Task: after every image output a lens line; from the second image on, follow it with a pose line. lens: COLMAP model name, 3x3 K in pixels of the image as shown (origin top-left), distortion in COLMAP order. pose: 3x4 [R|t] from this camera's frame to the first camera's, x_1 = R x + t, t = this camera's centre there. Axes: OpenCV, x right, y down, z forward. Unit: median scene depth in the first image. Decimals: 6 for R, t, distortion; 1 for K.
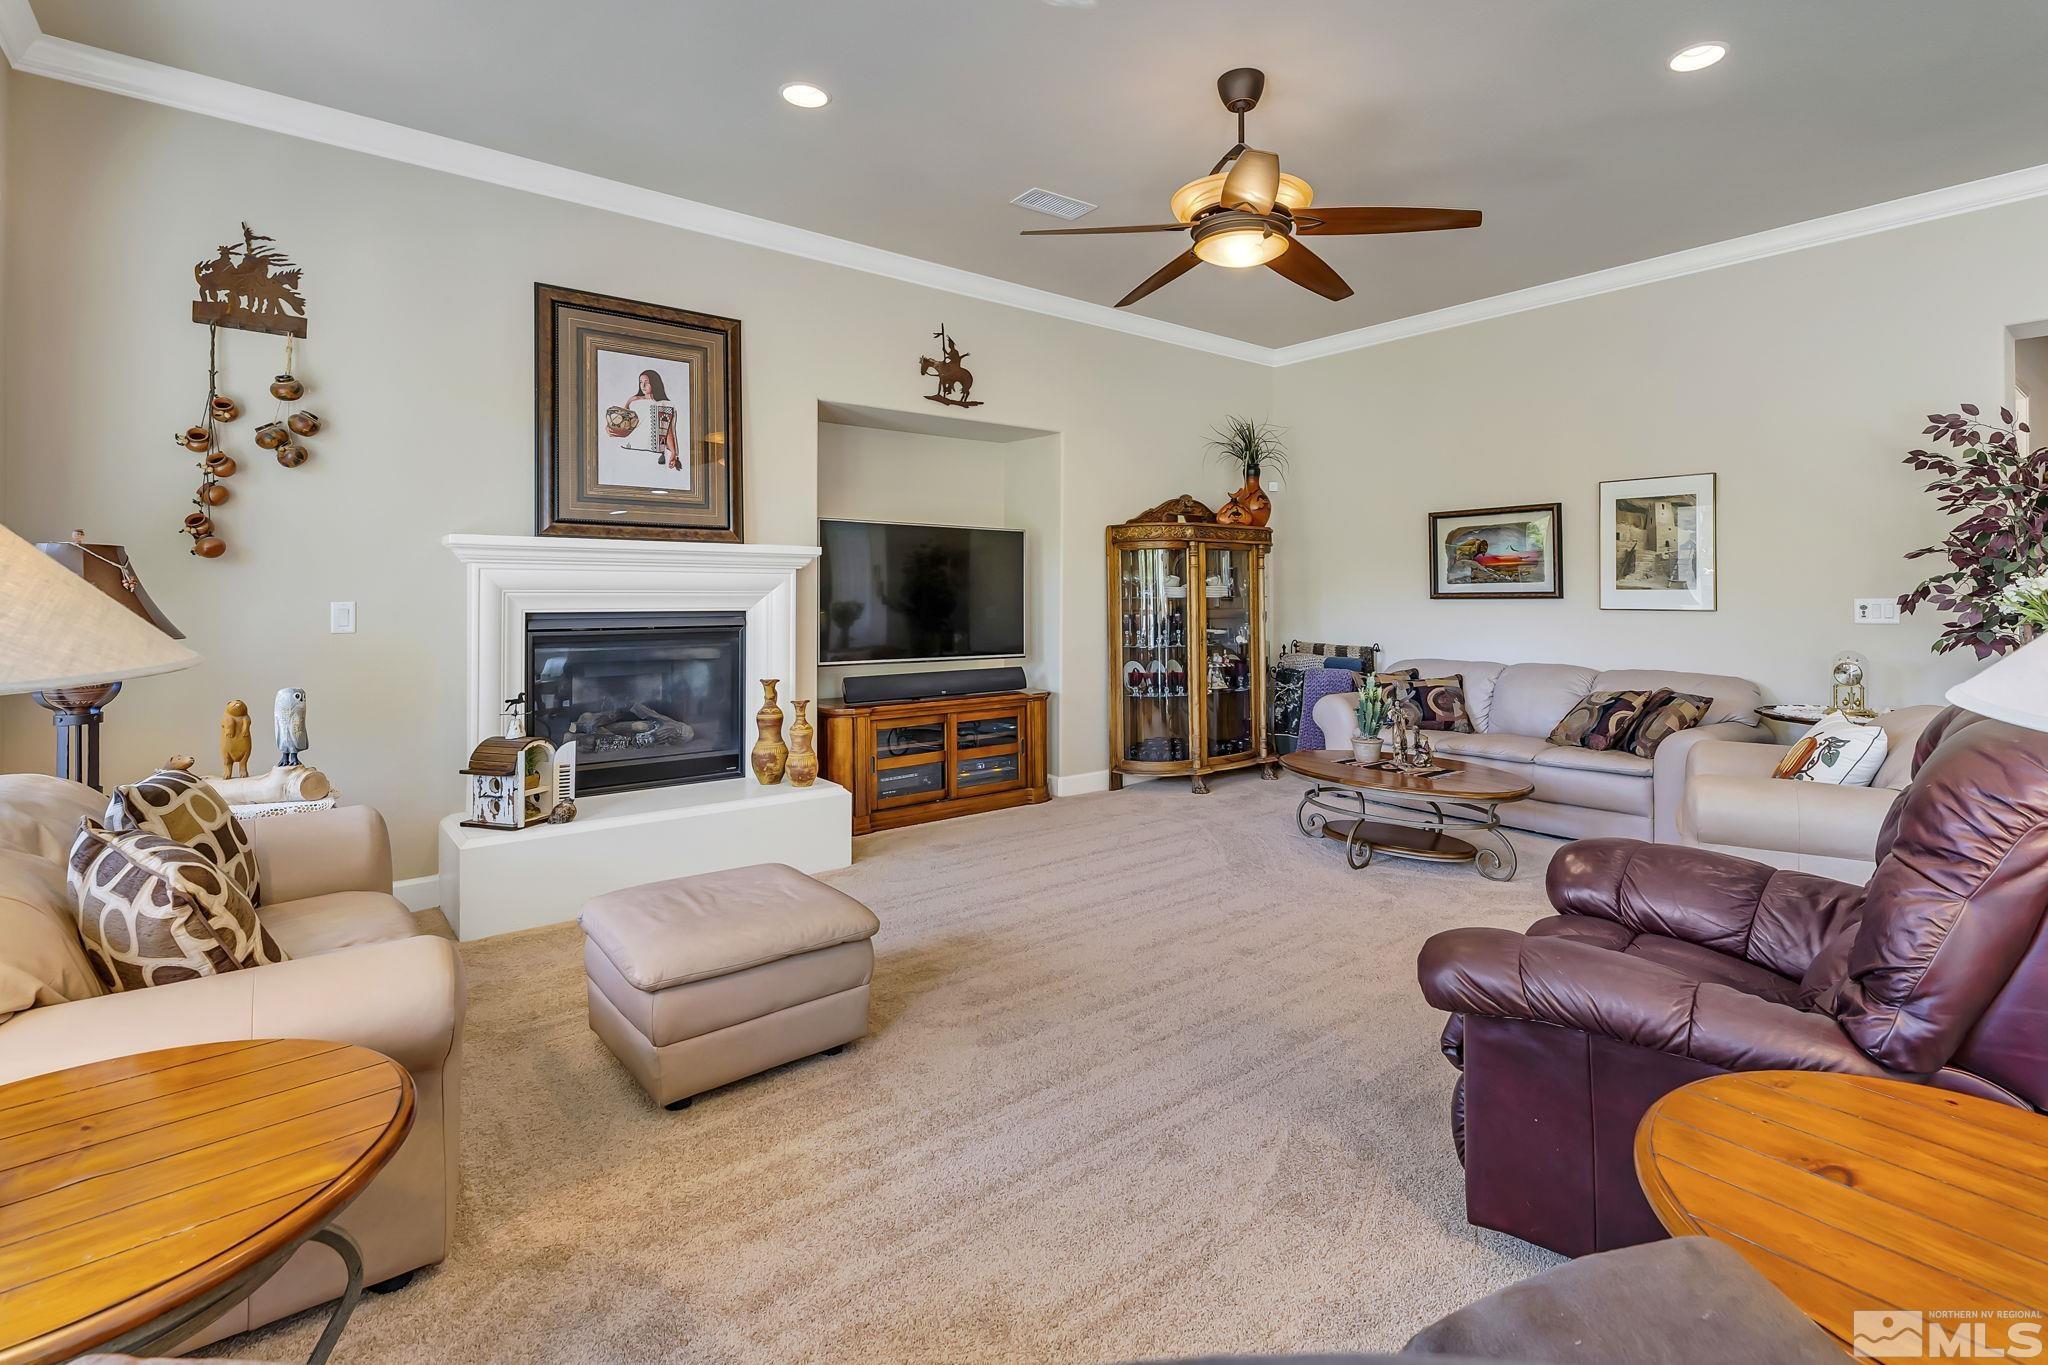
lens RADIAL K [[961.0, 0, 1079.0], [0, 961.0, 587.2], [0, 0, 1]] dist [0.000075, -0.000281]
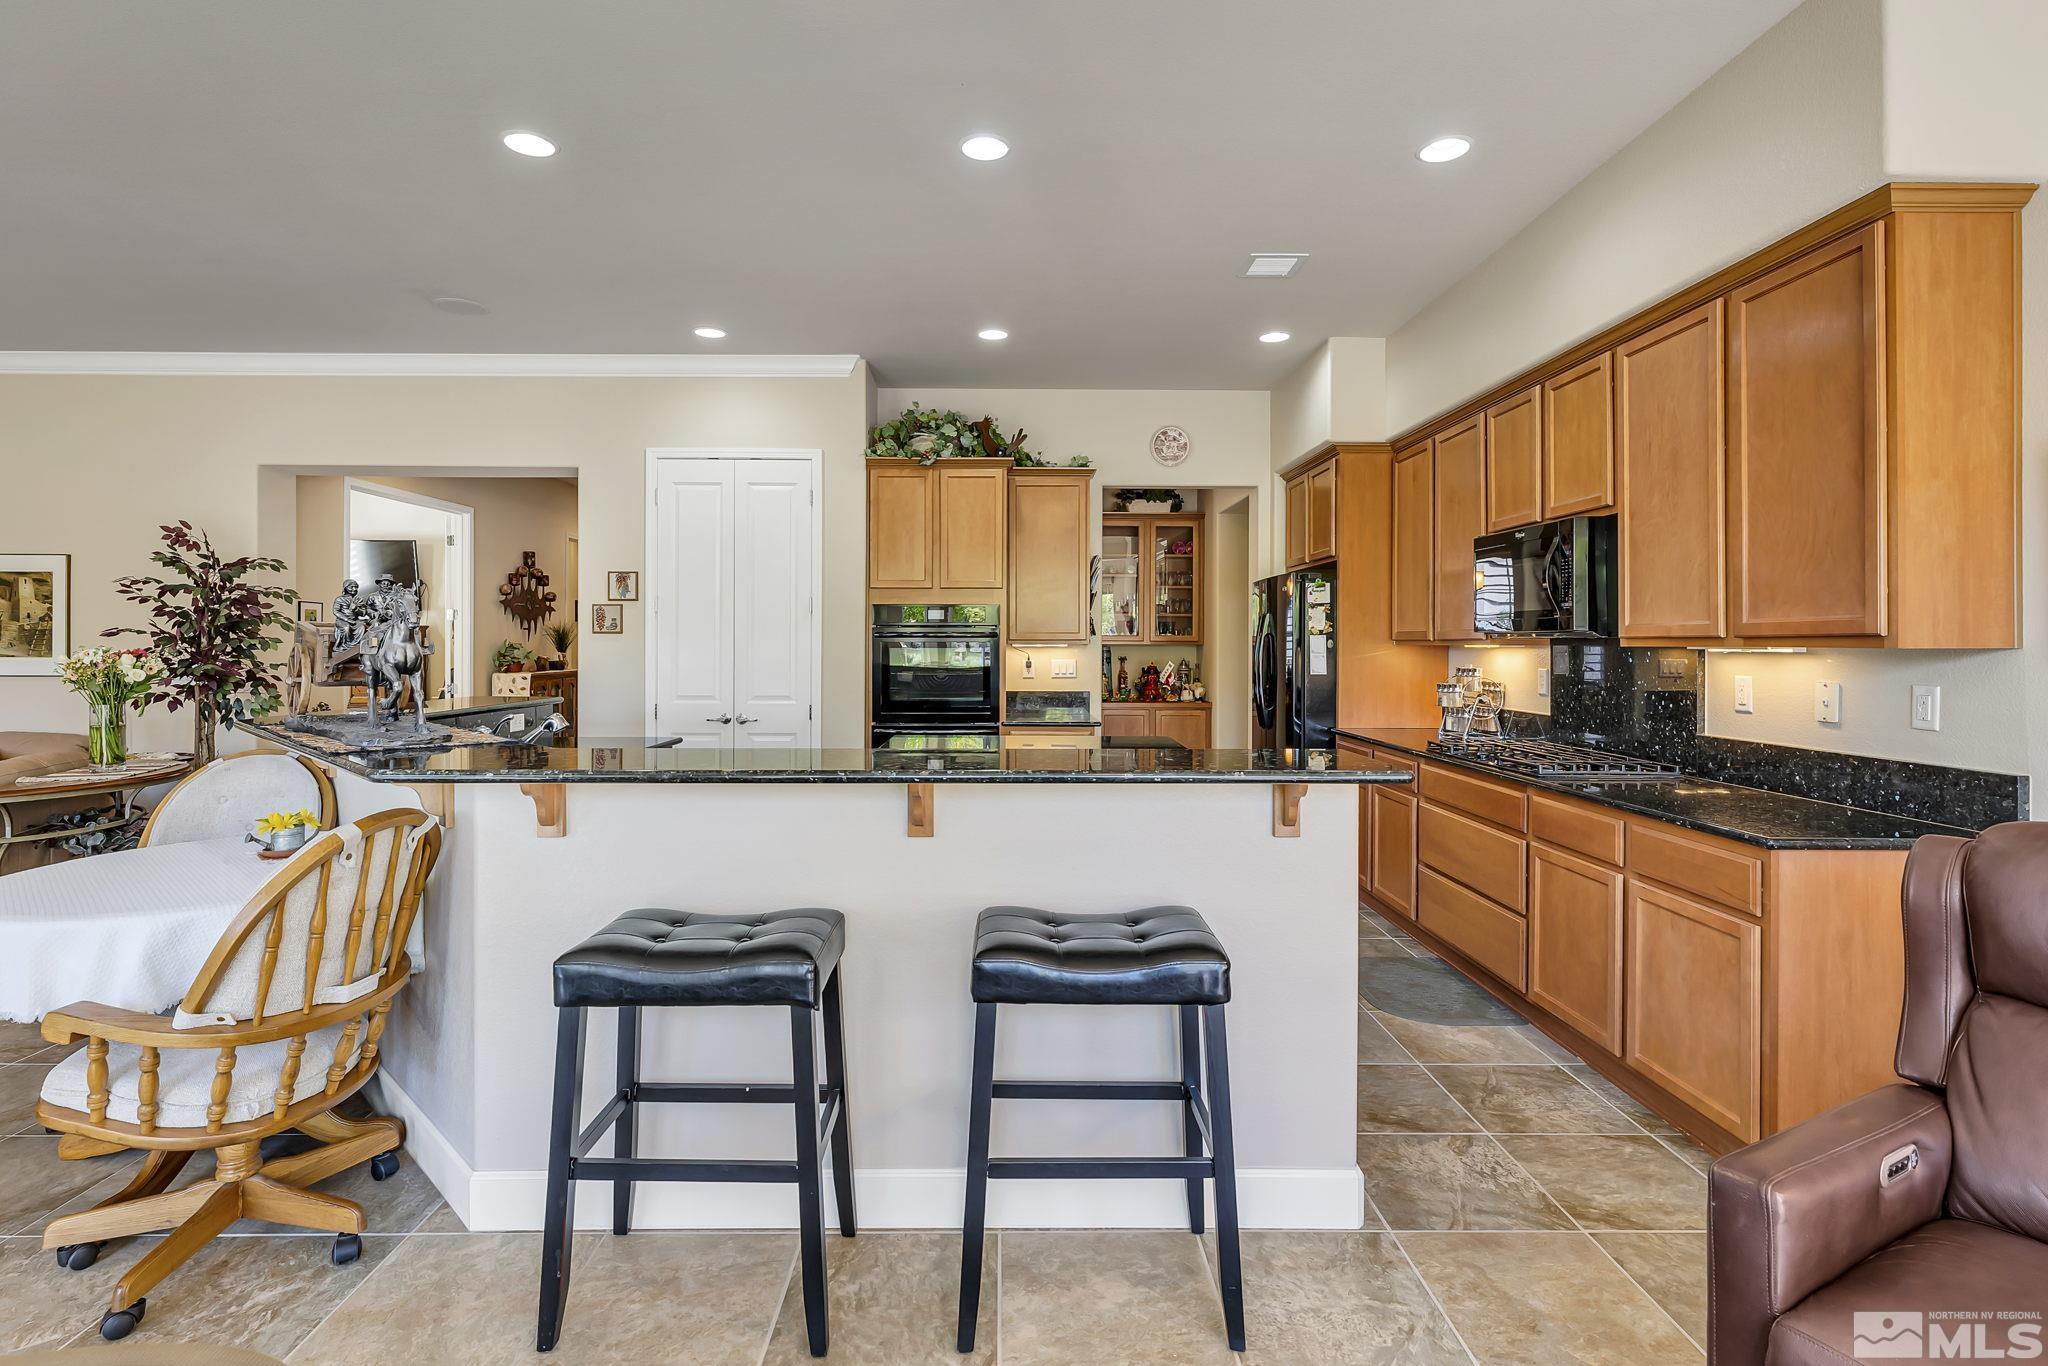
lens RADIAL K [[981.8, 0, 1013.2], [0, 981.8, 640.7], [0, 0, 1]] dist [0.000464, 0.000051]
pose [[0.631951, 0.002993, 0.775003, 0.498858], [-0.006288, 0.999979, 0.001265, -0.027445], [-0.774983, -0.005673, 0.631956, -0.634625]]
